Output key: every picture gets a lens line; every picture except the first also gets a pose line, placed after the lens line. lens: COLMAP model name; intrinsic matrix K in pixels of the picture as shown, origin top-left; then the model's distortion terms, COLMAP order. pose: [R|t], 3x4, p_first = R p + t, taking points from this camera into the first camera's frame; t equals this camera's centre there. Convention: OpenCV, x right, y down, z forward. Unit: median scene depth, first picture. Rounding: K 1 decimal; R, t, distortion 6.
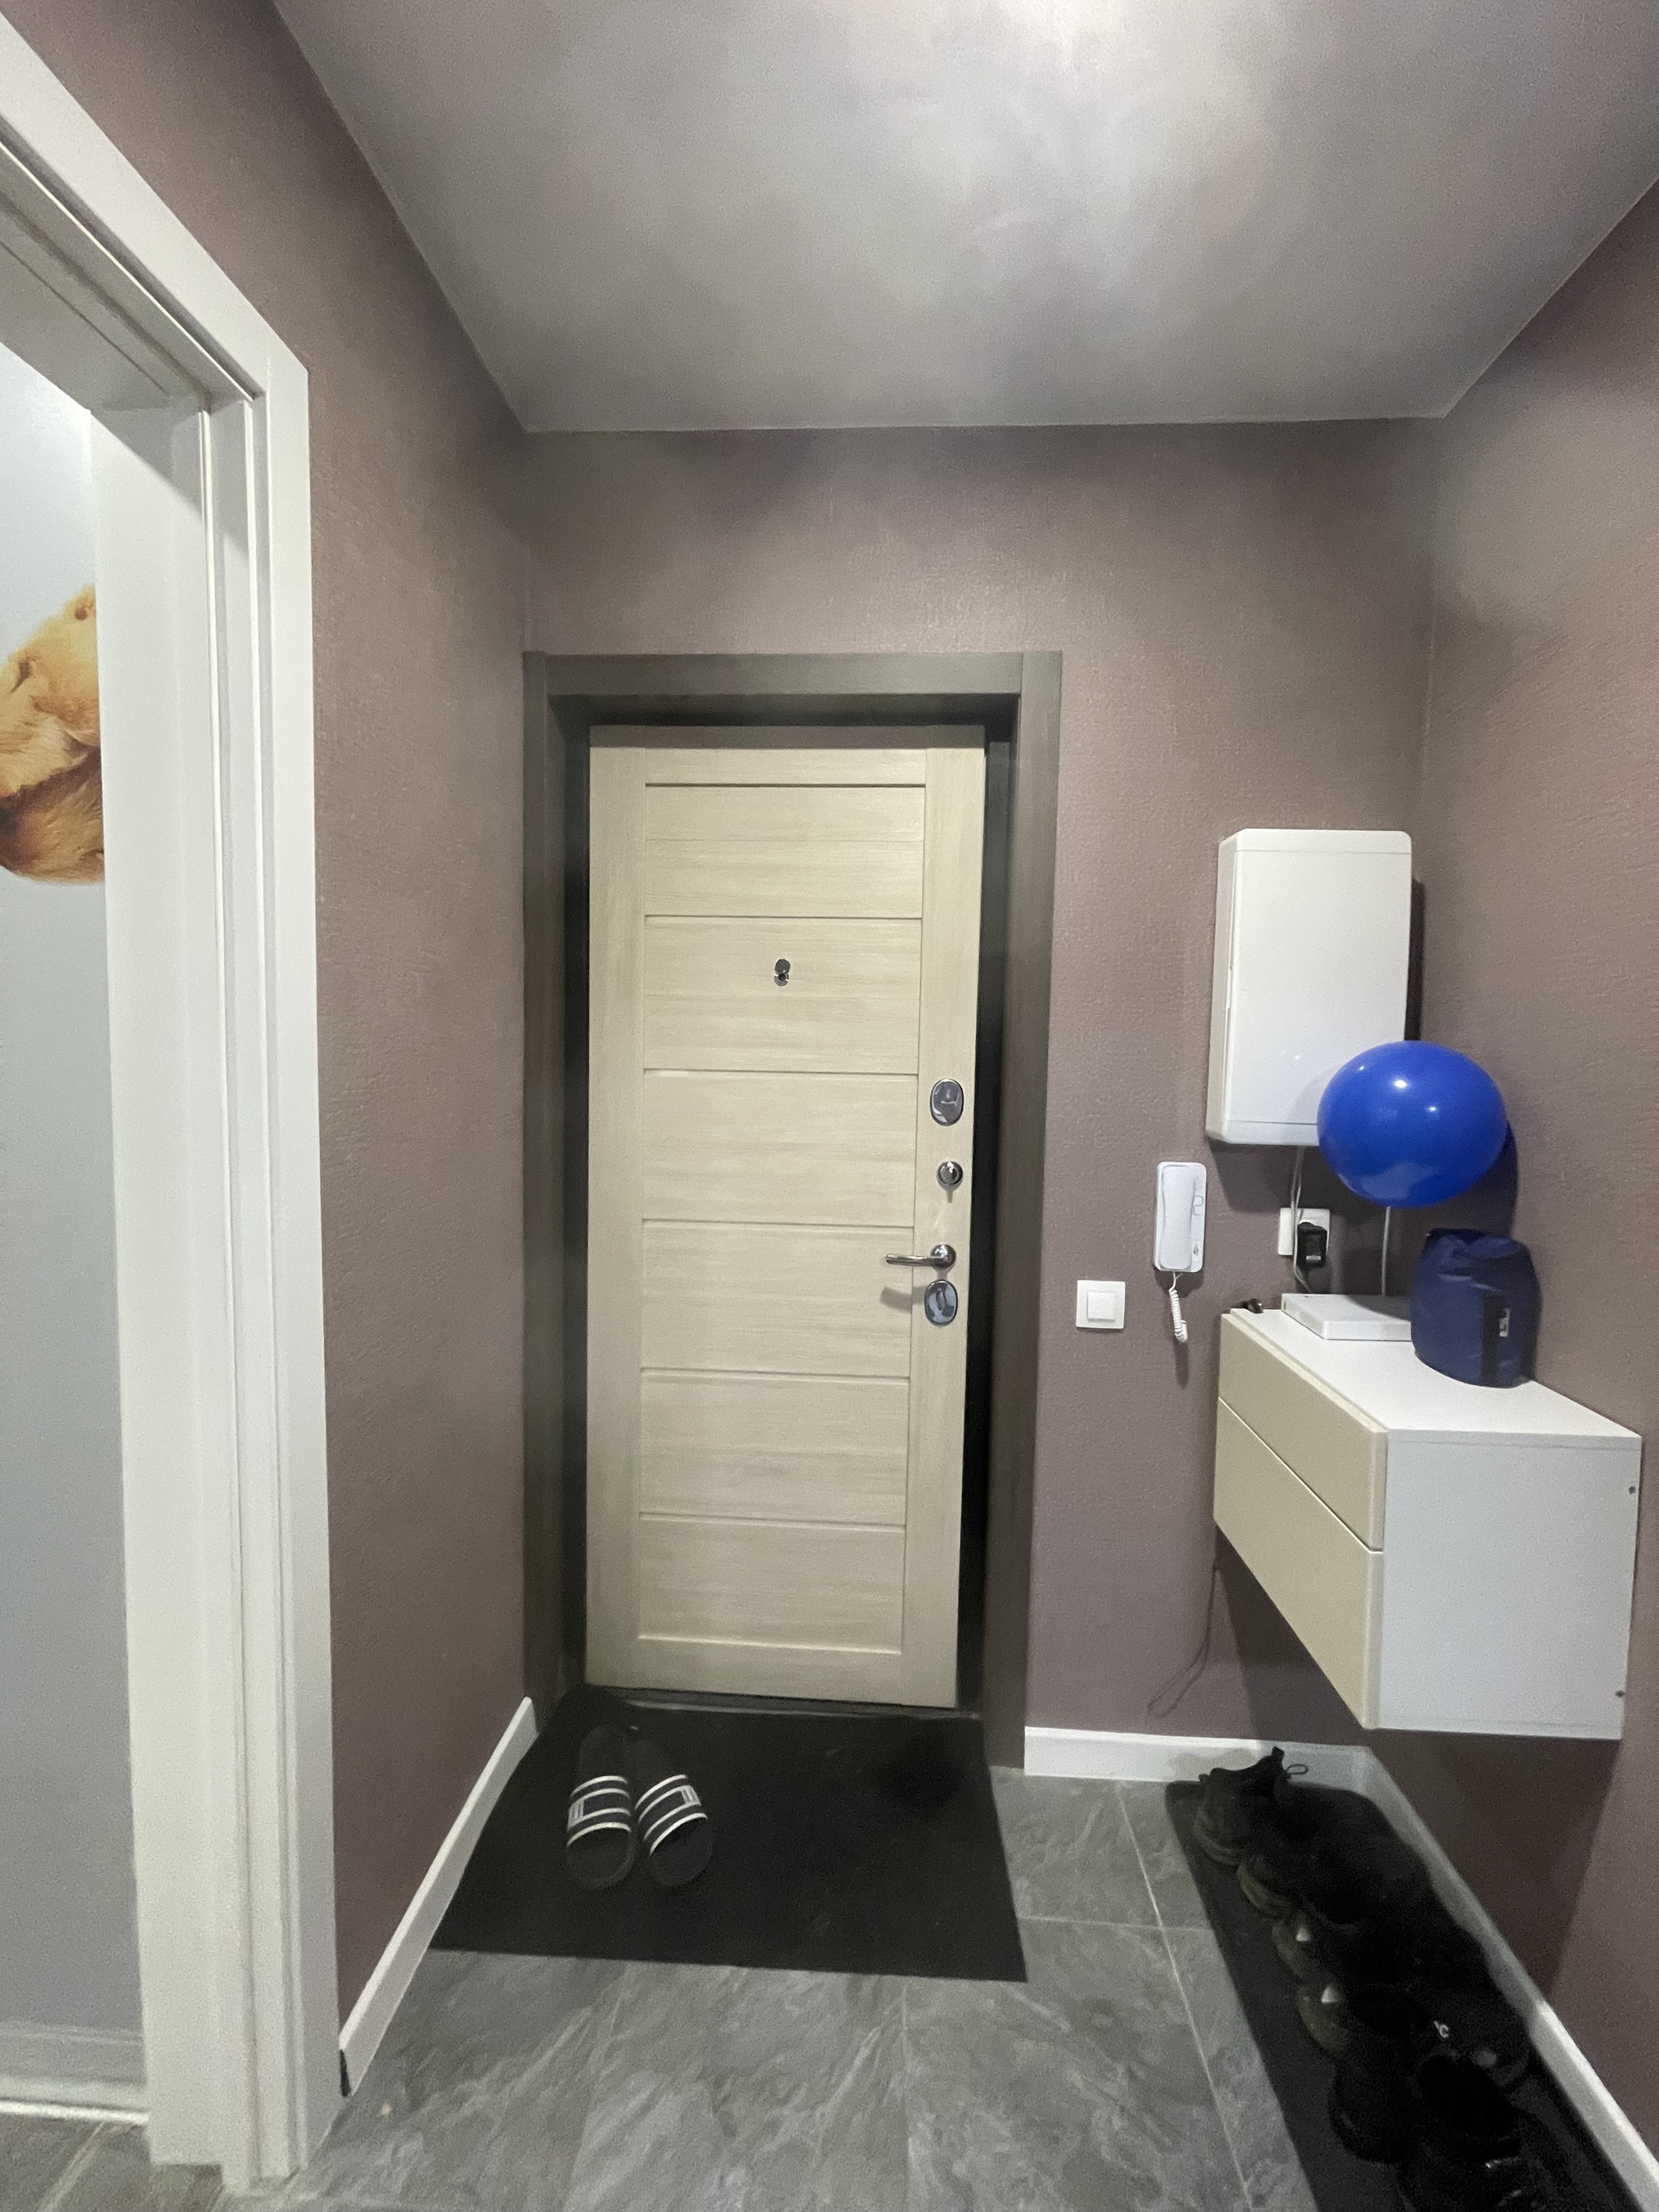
lens RADIAL K [[884.4, 0, 836.7], [0, 884.4, 1090.8], [0, 0, 1]] dist [-0.003848, 0.000211]
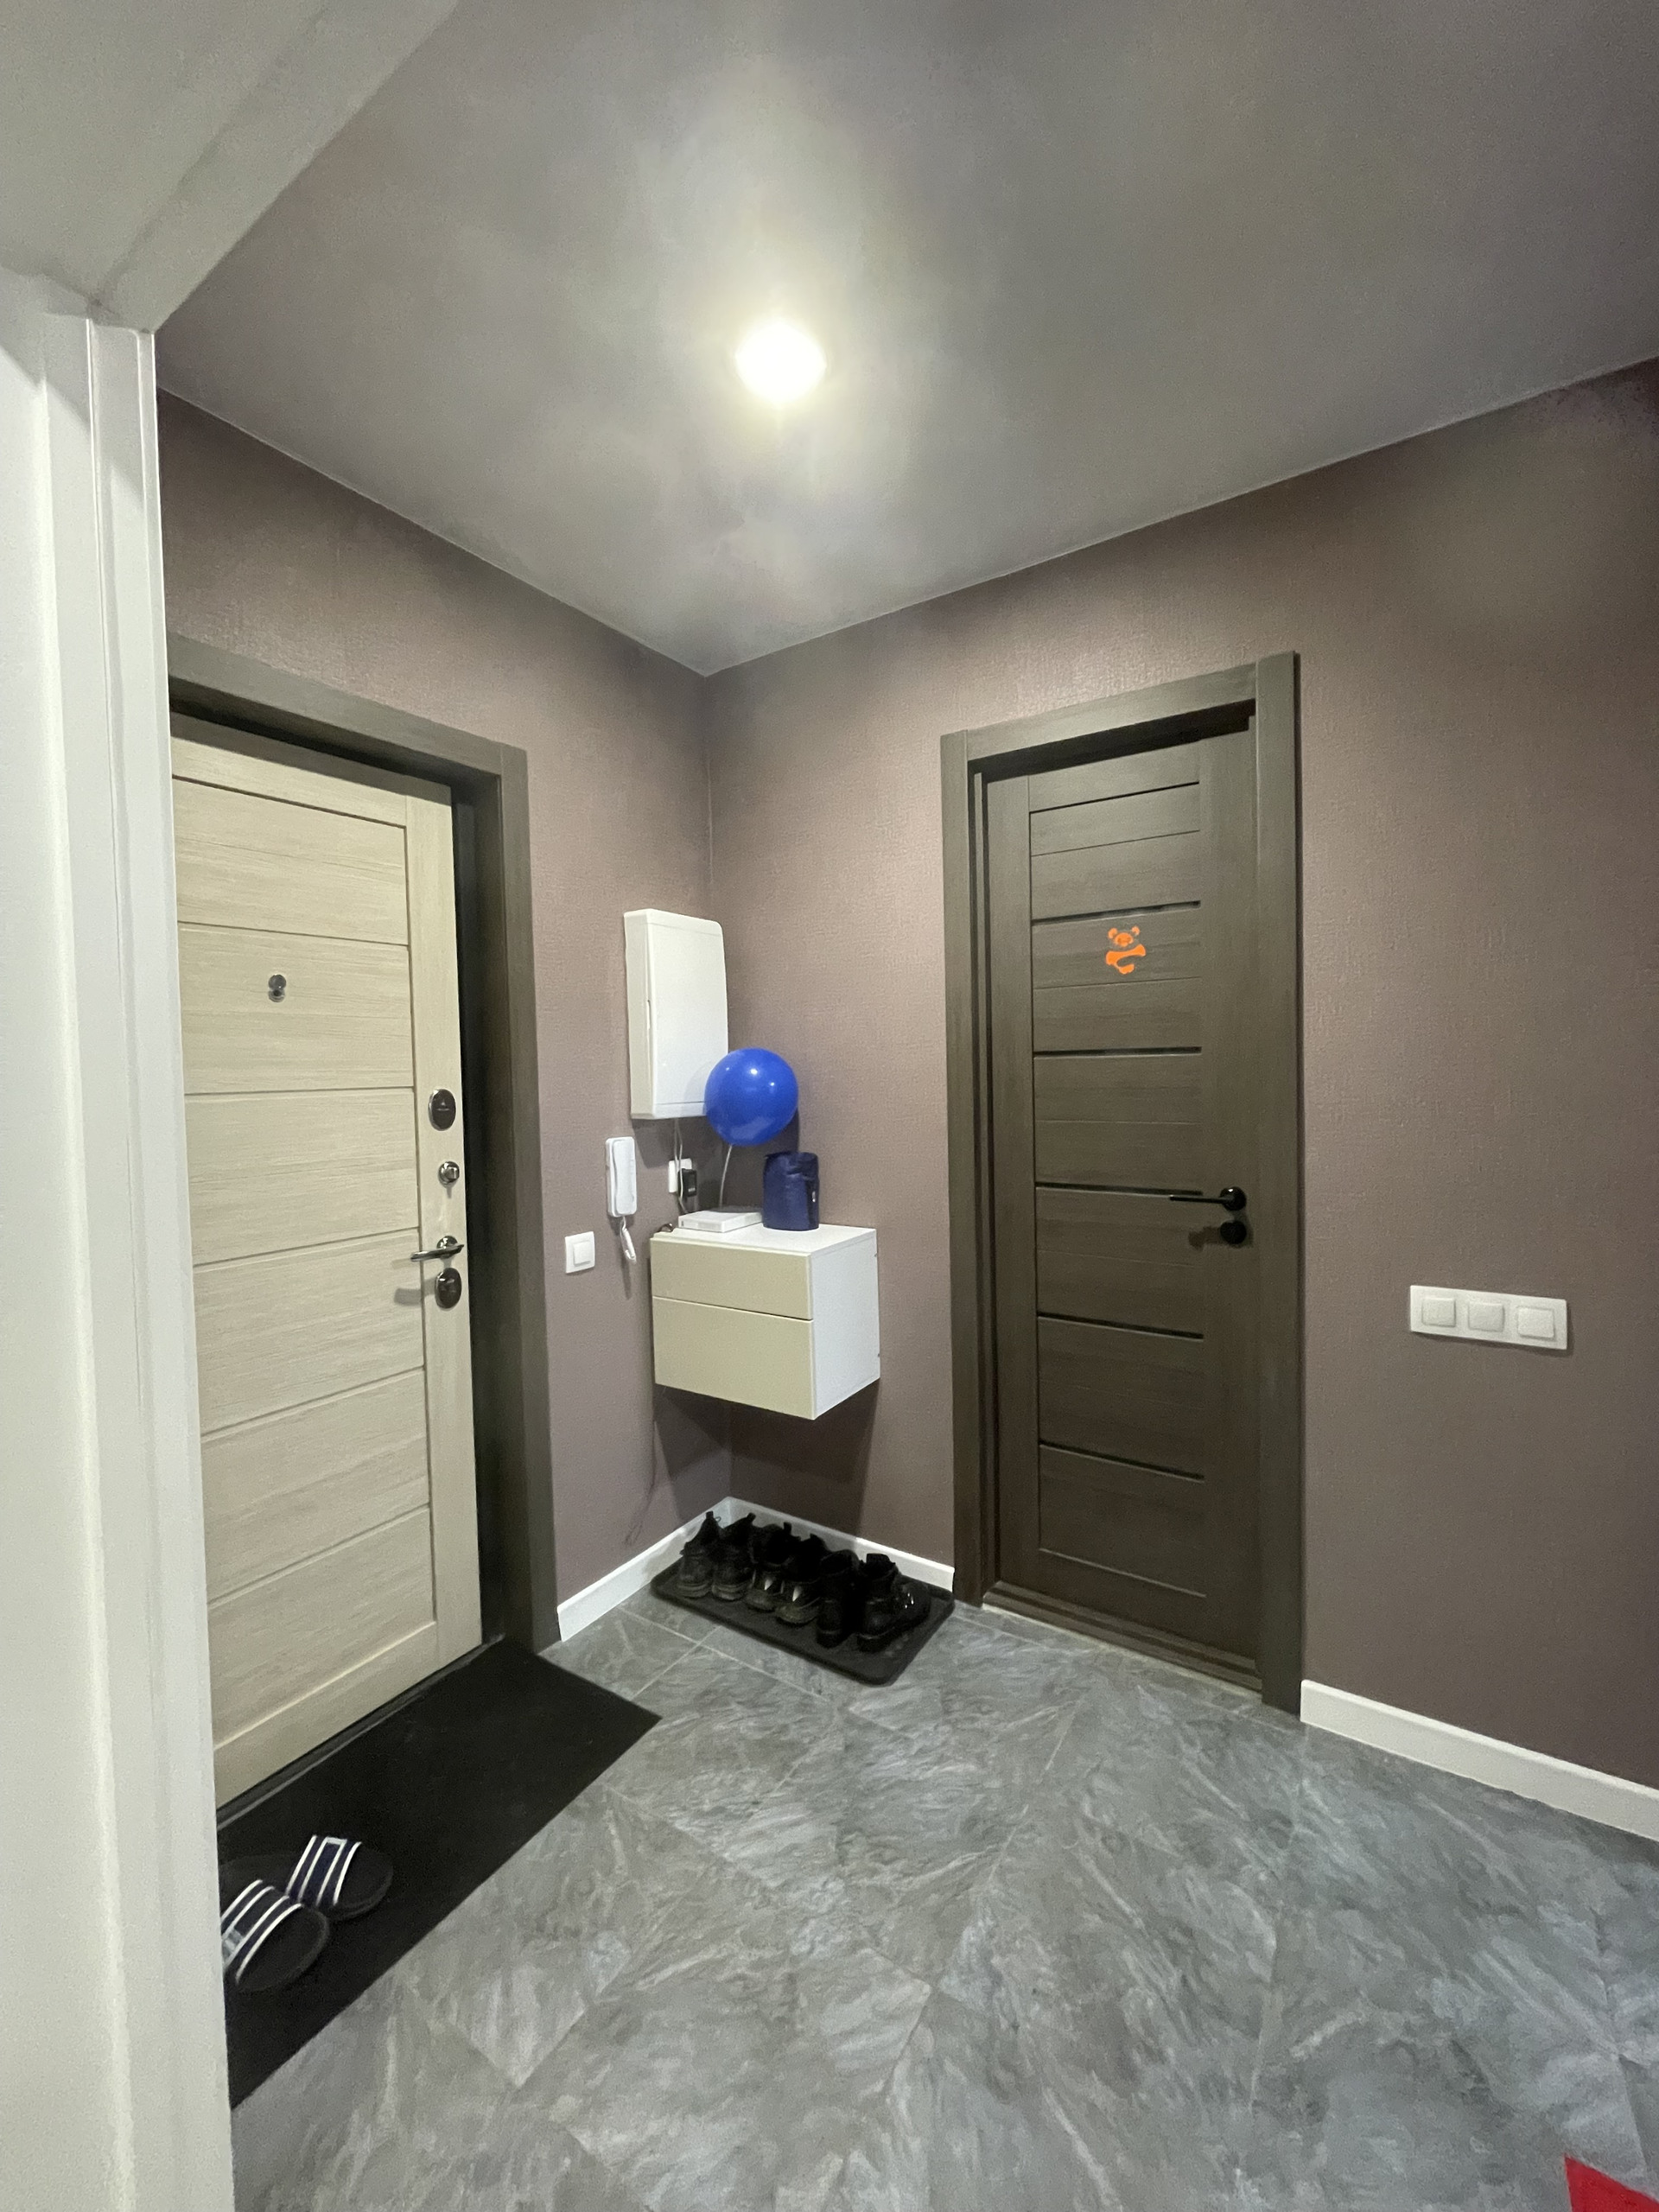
lens RADIAL K [[884.4, 0, 831.5], [0, 884.4, 1089.1], [0, 0, 1]] dist [-0.003848, 0.000211]
pose [[0.501994, -0.052019, 0.863305, -0.650536], [0.081553, 0.996589, 0.012629, 0.013925], [-0.861017, 0.064066, 0.504524, -0.003569]]
